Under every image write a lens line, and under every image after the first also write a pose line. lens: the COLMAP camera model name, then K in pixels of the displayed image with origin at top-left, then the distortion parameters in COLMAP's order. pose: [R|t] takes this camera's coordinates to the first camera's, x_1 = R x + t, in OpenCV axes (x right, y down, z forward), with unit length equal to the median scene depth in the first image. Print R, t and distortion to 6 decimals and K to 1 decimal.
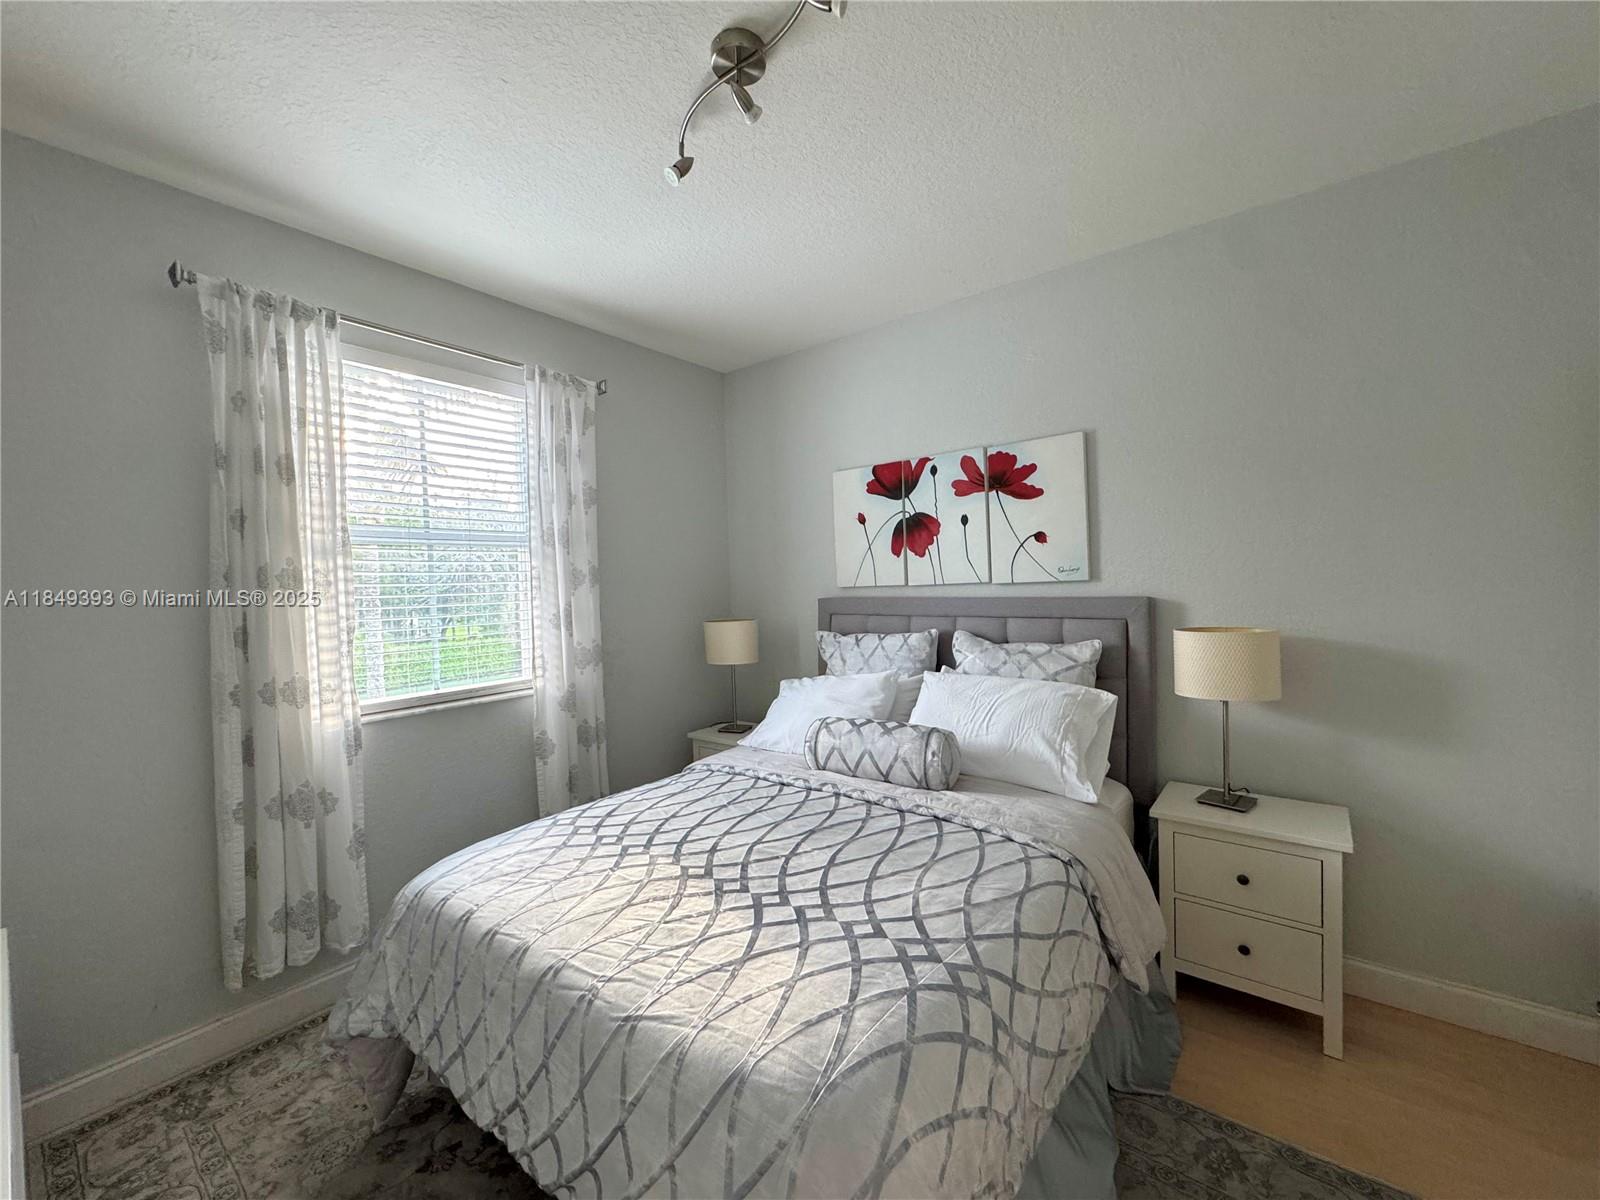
lens RADIAL K [[638.6, 0, 799.2], [0, 638.6, 599.0], [0, 0, 1]] dist [-0.003870, -0.000598]
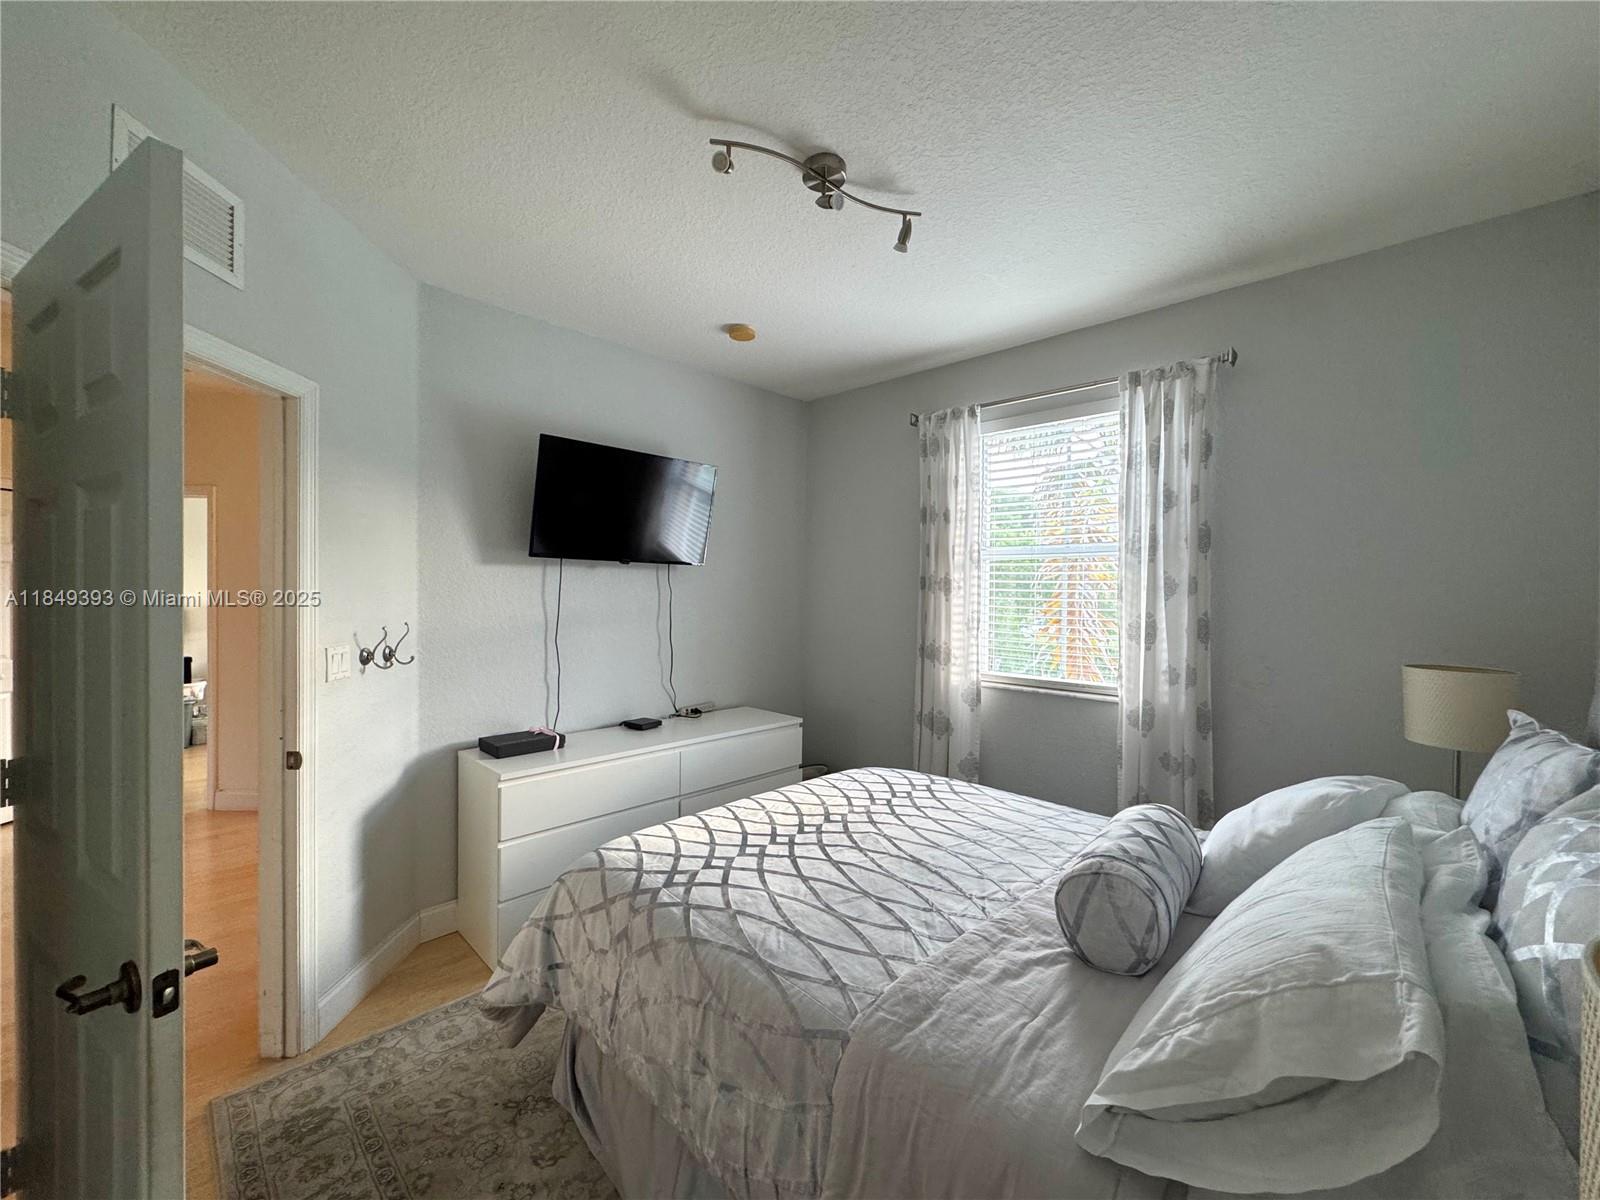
lens RADIAL K [[638.6, 0, 799.2], [0, 638.6, 599.0], [0, 0, 1]] dist [-0.003870, -0.000598]
pose [[-0.110764, 0.036228, -0.993186, 0.745749], [-0.040247, 0.998352, 0.040905, -0.040338], [0.993031, 0.044504, -0.109123, 0.710519]]
